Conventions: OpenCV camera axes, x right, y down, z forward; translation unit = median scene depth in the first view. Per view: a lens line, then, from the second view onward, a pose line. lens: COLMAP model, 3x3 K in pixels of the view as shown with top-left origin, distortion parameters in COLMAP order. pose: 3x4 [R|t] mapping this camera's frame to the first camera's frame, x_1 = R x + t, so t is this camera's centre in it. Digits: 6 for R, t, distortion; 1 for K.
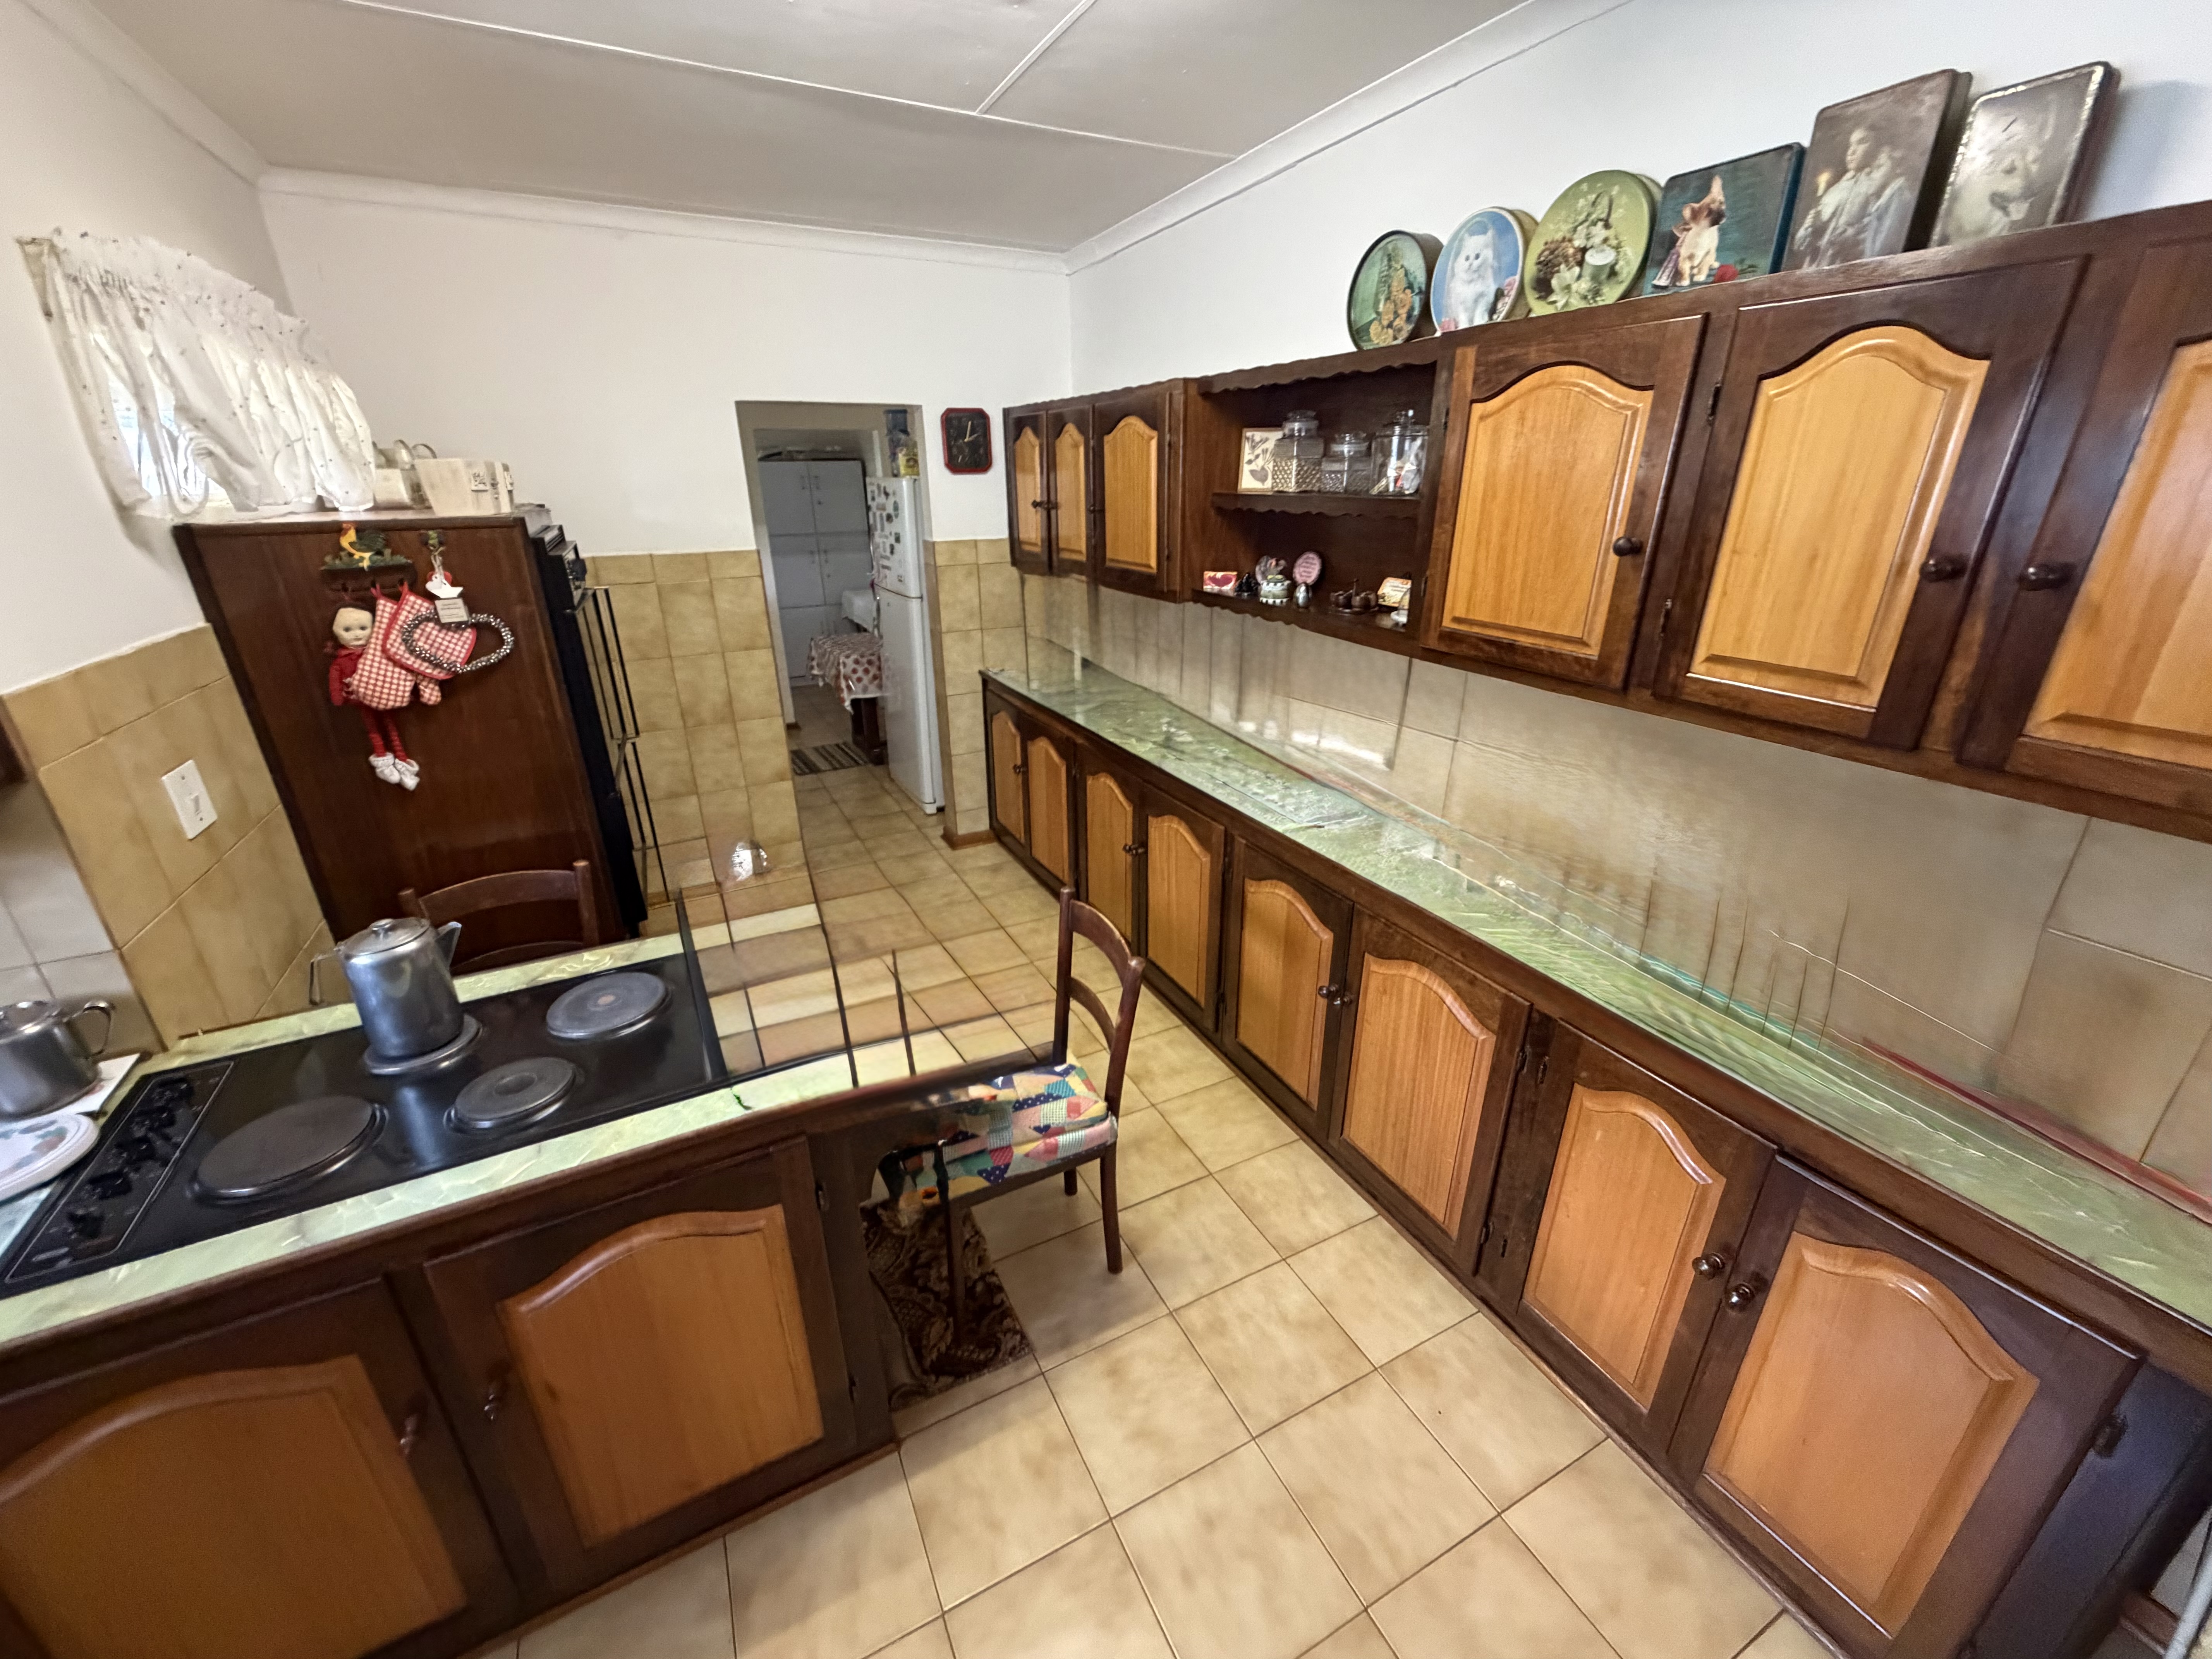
lens RADIAL K [[878.6, 0, 1109.5], [0, 878.6, 830.8], [0, 0, 1]] dist [0.001741, 0.000155]
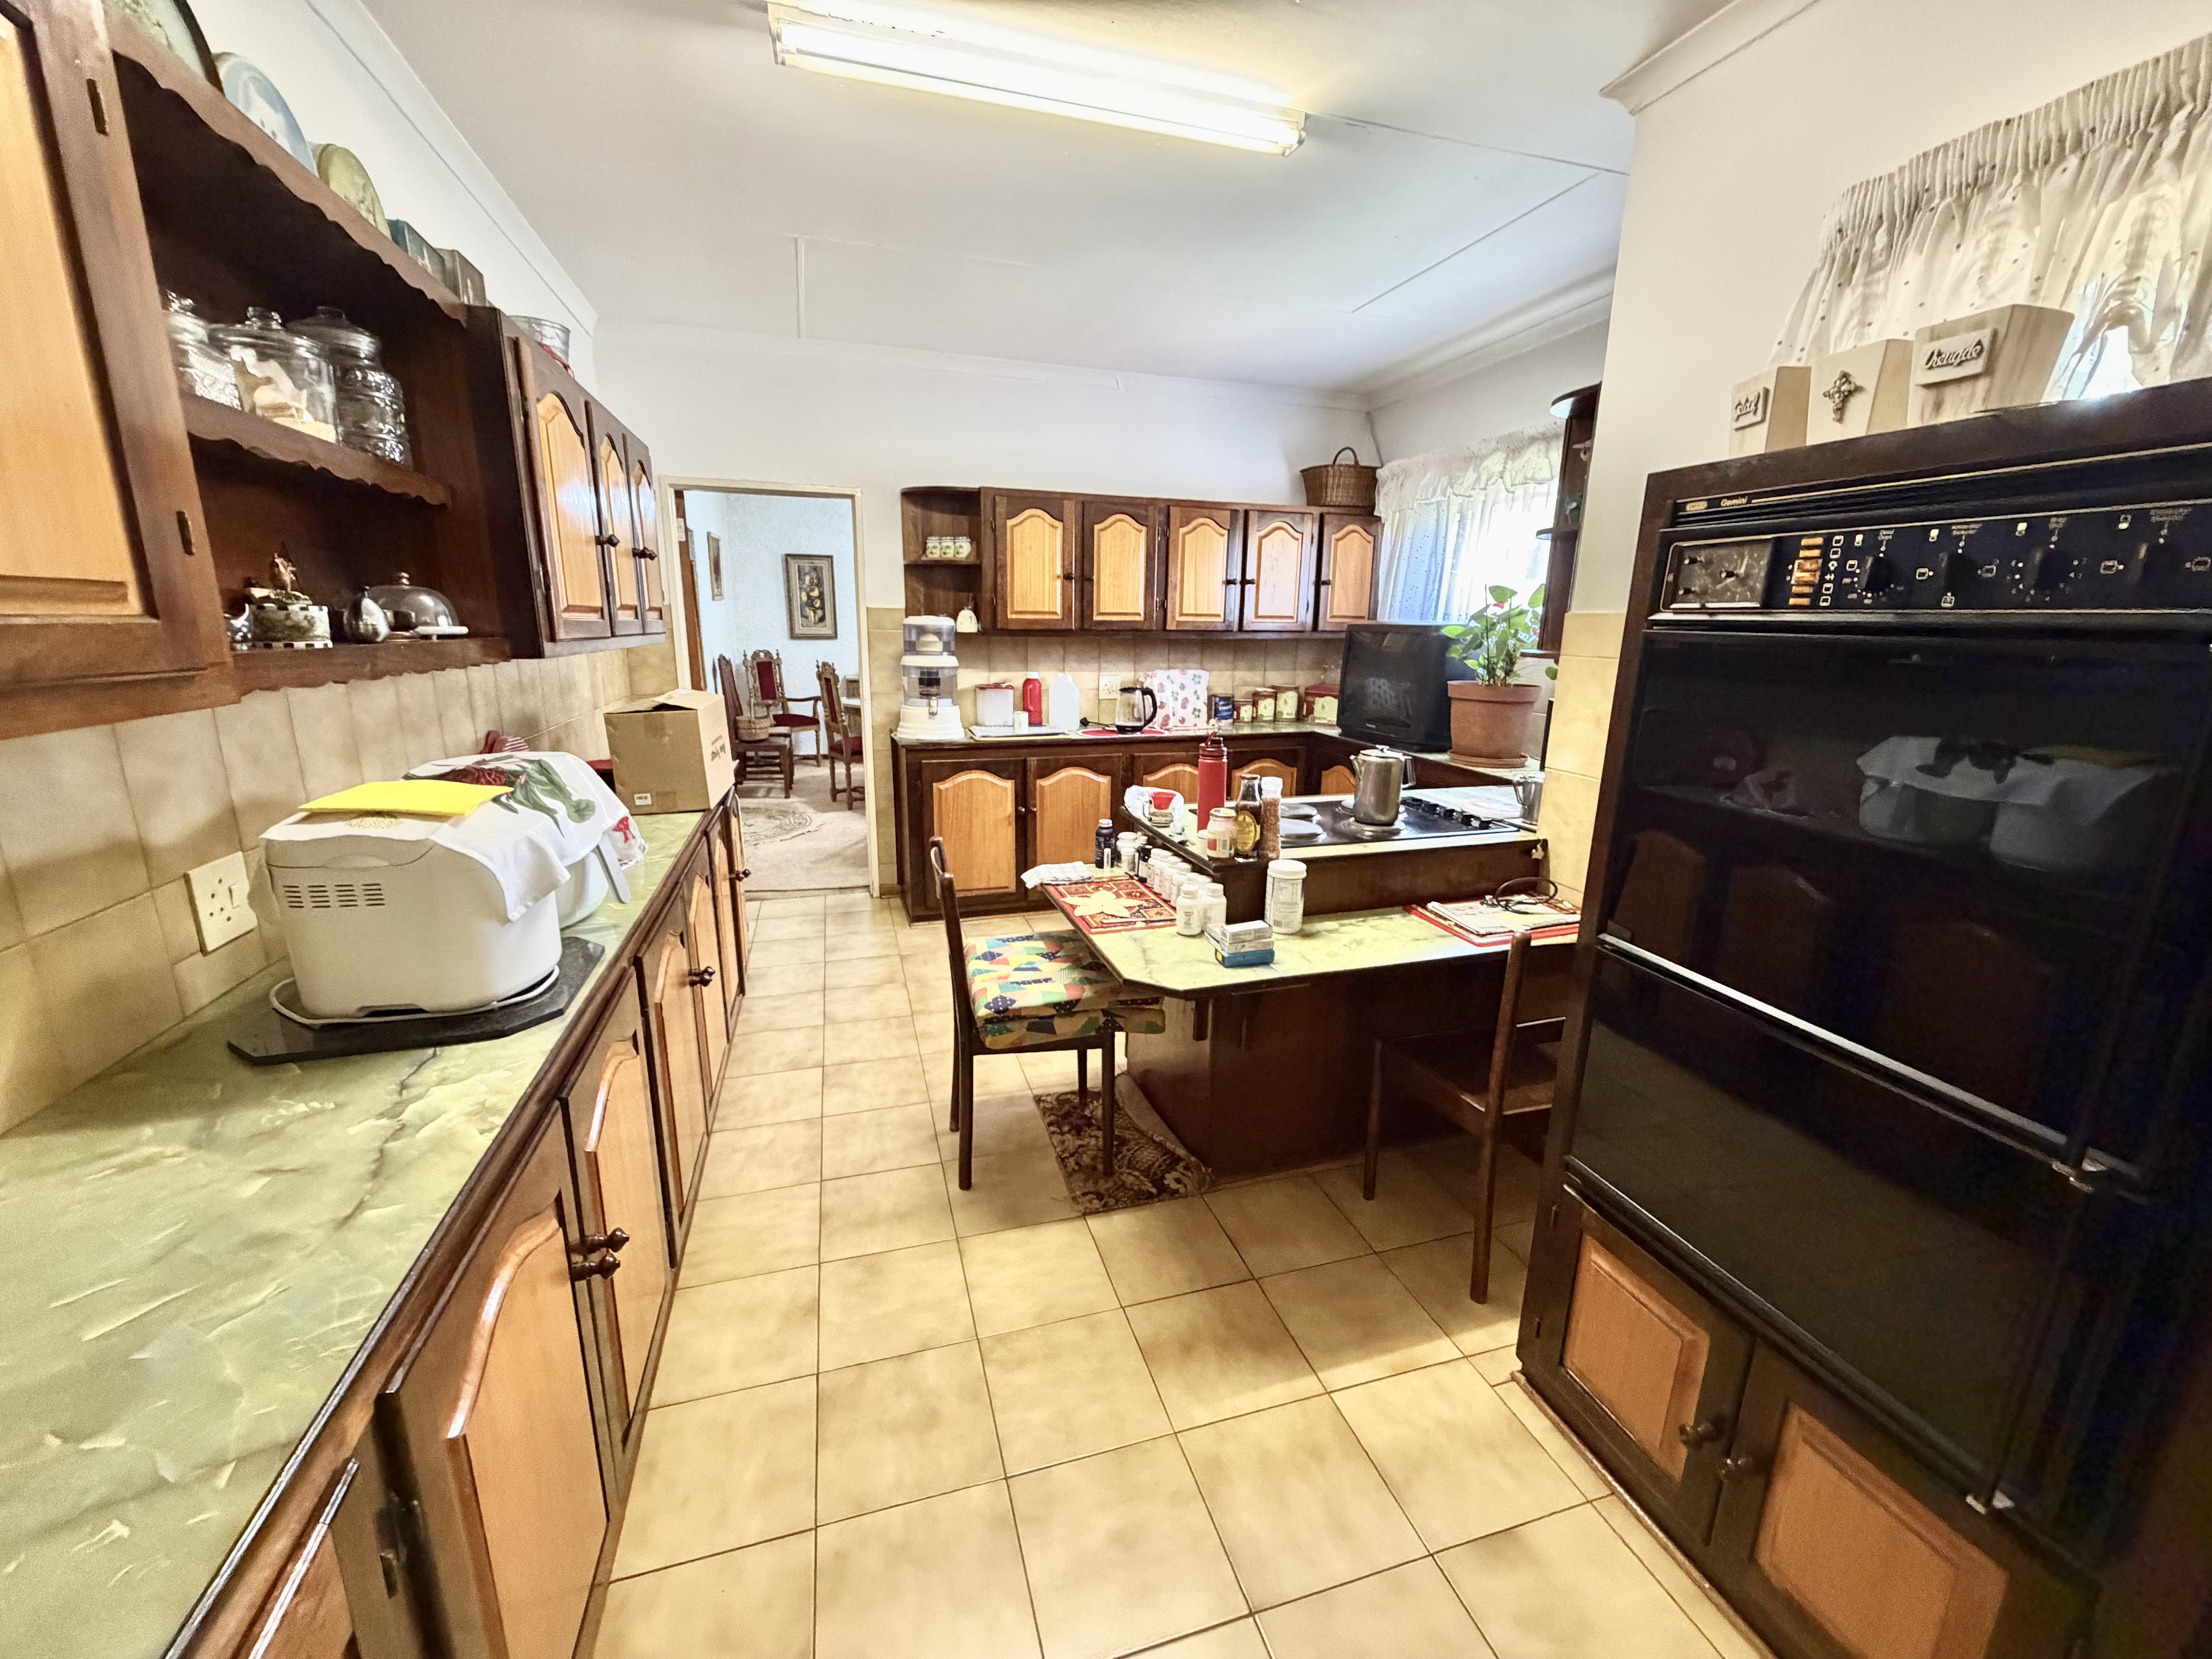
lens RADIAL K [[878.6, 0, 1109.5], [0, 878.6, 830.8], [0, 0, 1]] dist [0.001741, 0.000155]
pose [[-0.984484, -0.049584, 0.168321, -0.431940], [0.057147, 0.816350, 0.574723, -0.589137], [-0.165906, 0.575425, -0.800850, 1.873643]]
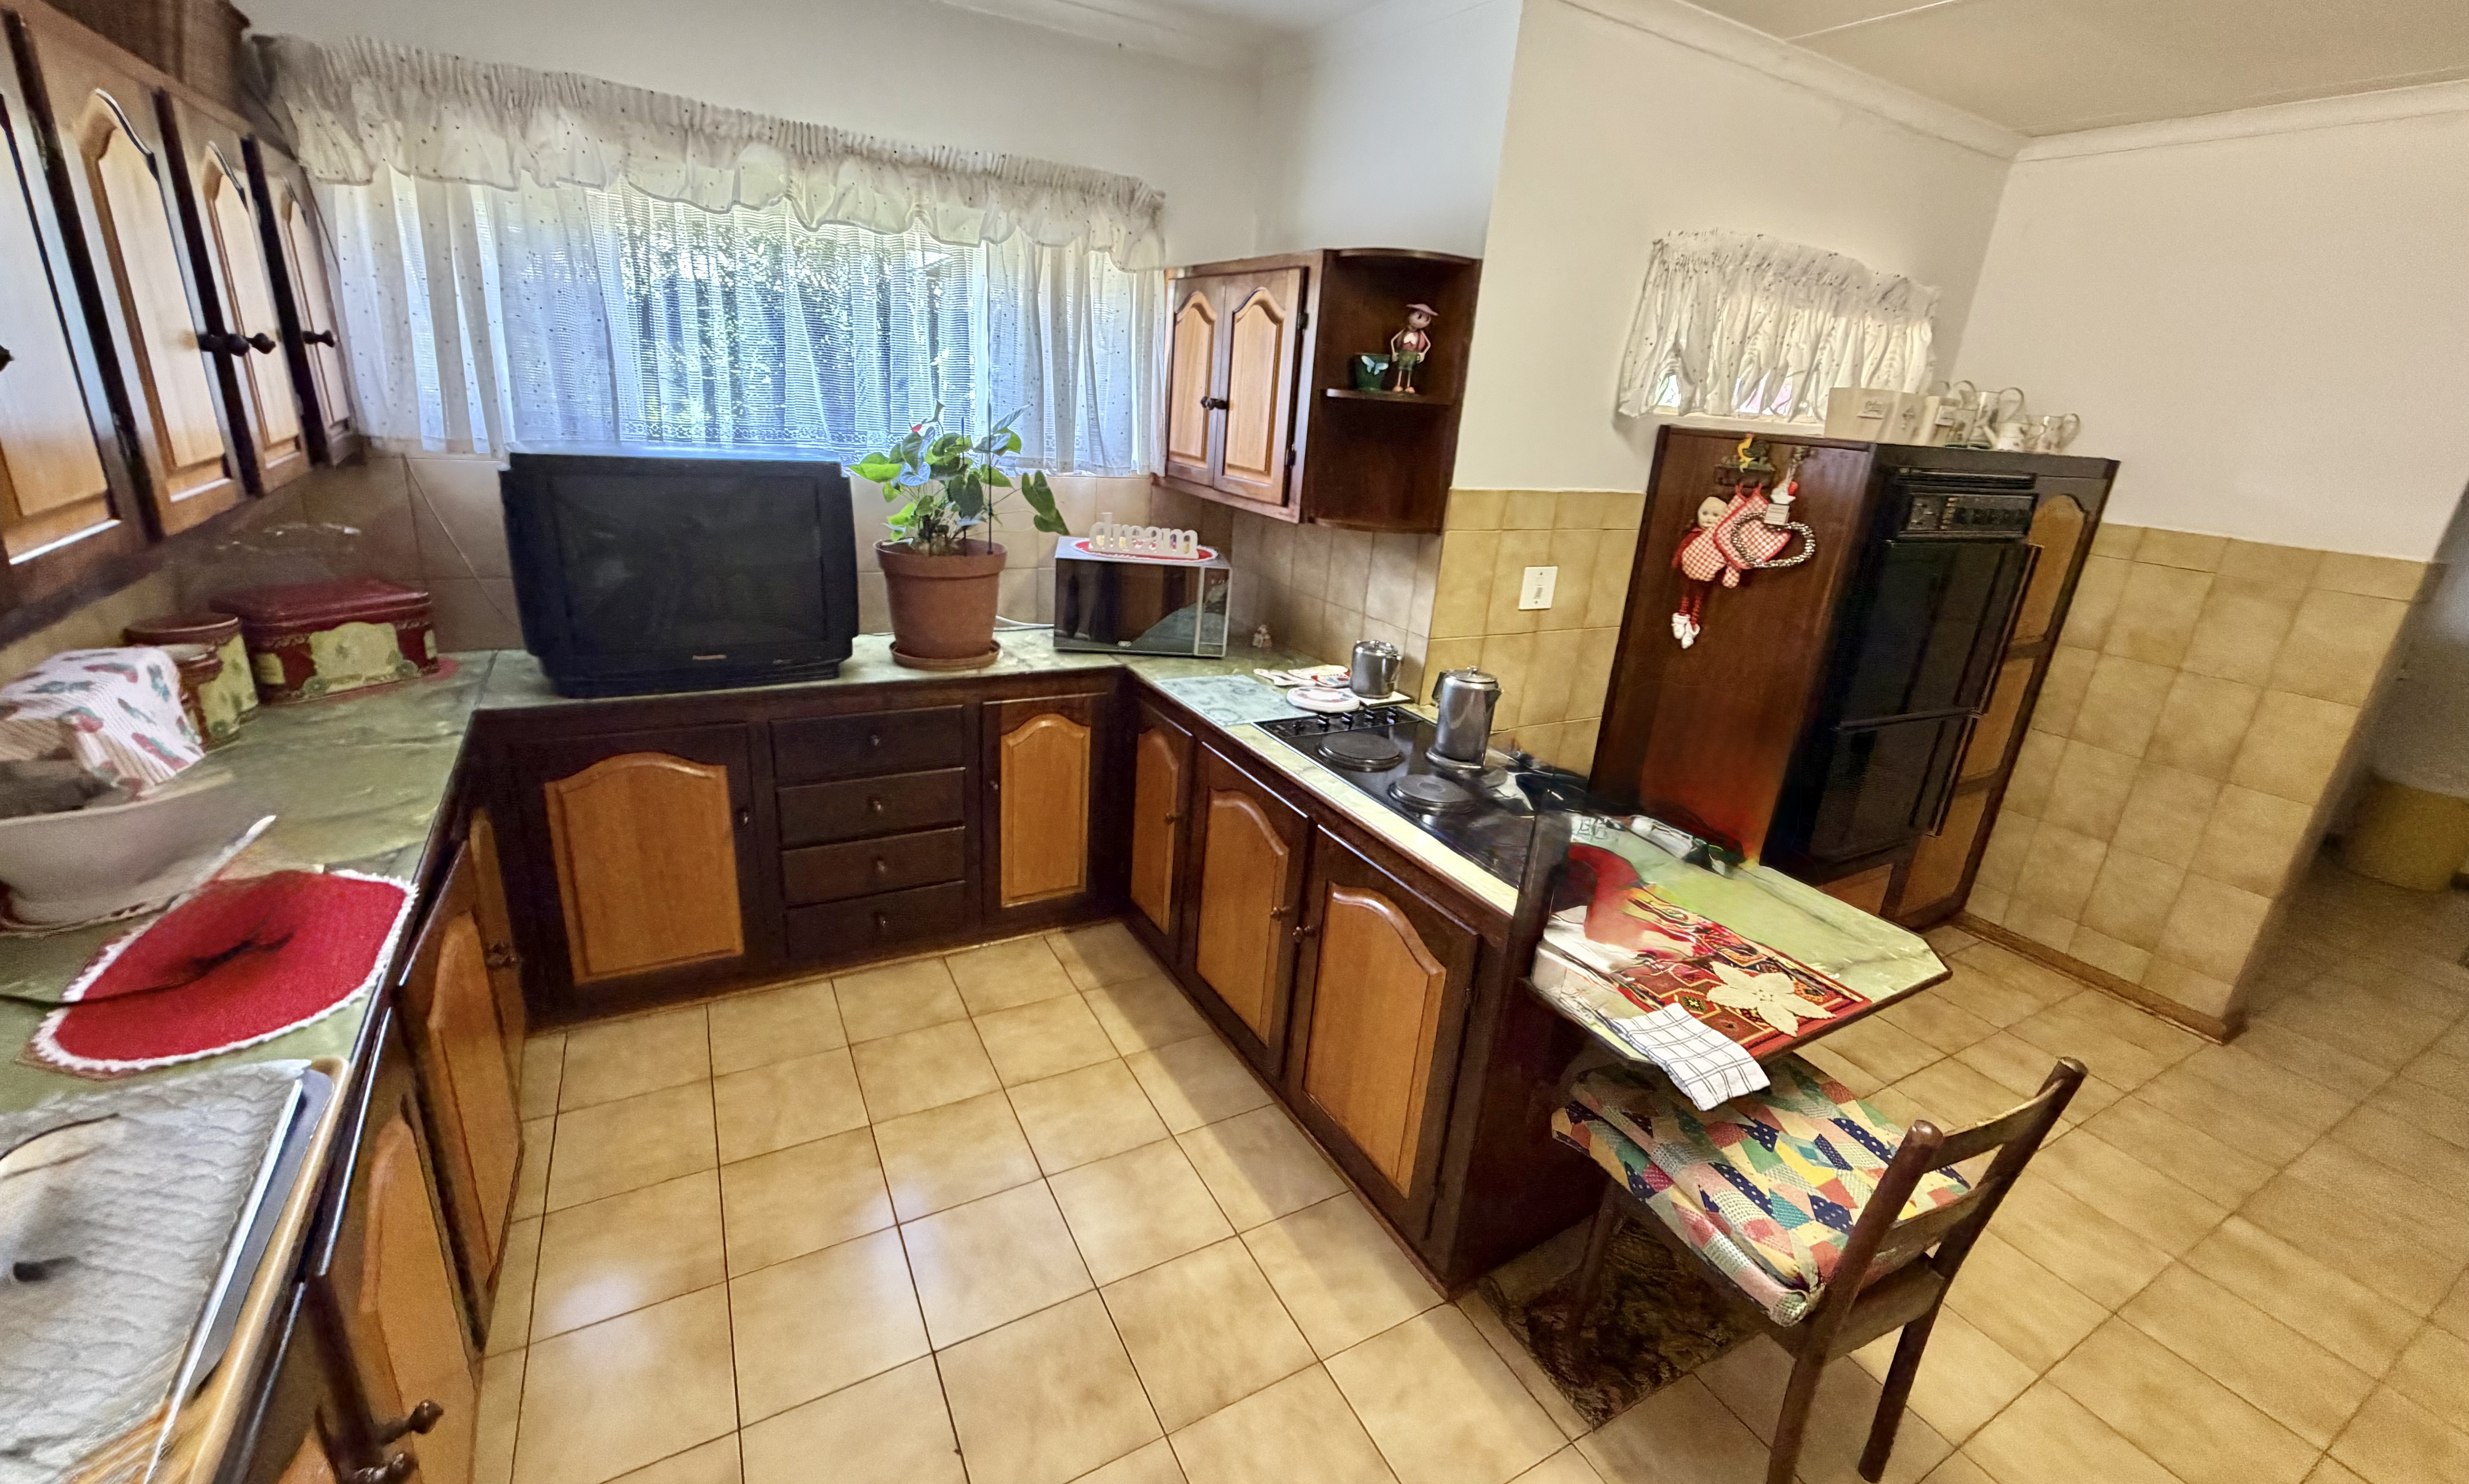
lens RADIAL K [[1011.6, 0, 1245.1], [0, 1011.6, 732.7], [0, 0, 1]] dist [-0.000430, -0.000323]
pose [[0.036113, 0.336212, -0.941094, 0.560217], [-0.441186, 0.850334, 0.286858, -0.084573], [0.896689, 0.404838, 0.179041, 0.271672]]
